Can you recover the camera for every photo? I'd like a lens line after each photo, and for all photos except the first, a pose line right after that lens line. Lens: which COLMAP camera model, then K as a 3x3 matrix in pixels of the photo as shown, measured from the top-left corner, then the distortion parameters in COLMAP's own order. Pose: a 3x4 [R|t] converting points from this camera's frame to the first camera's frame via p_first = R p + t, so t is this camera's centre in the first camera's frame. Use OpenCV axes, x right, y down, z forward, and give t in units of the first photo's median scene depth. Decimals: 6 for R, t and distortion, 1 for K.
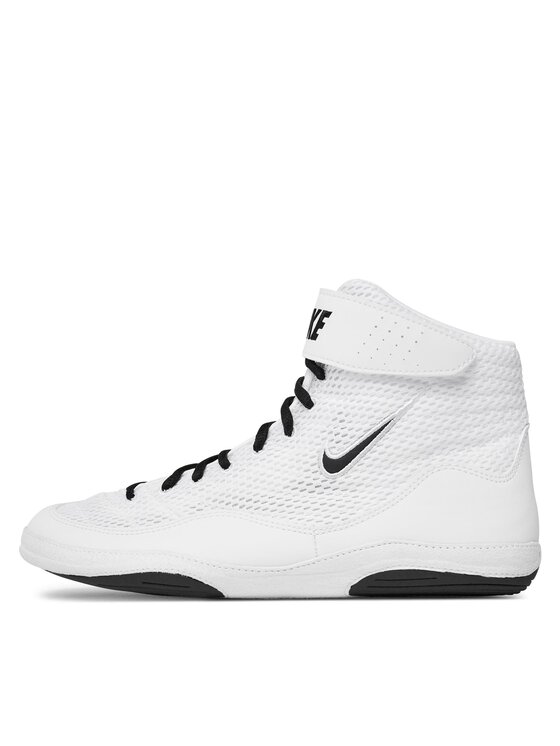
lens RADIAL K [[1225.6, 0, 280.0], [0, 1225.6, 373.0], [0, 0, 1]] dist [-0.043163, -0.082745]
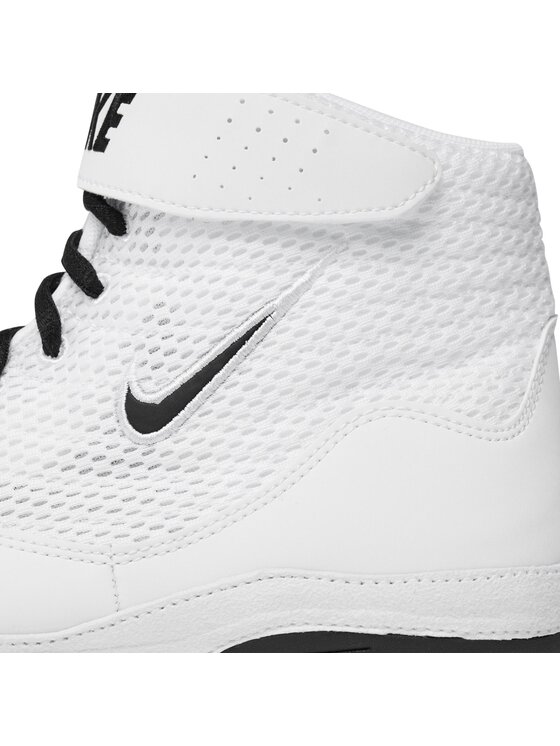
lens RADIAL K [[2134.0, 0, 280.0], [0, 2134.0, 373.0], [0, 0, 1]] dist [0.052303, 0.529844]
pose [[0.995433, -0.034255, 0.089100, 0.021465], [0.027613, 0.996821, 0.074732, -0.001529], [-0.091377, -0.071931, 0.993215, 0.177711]]
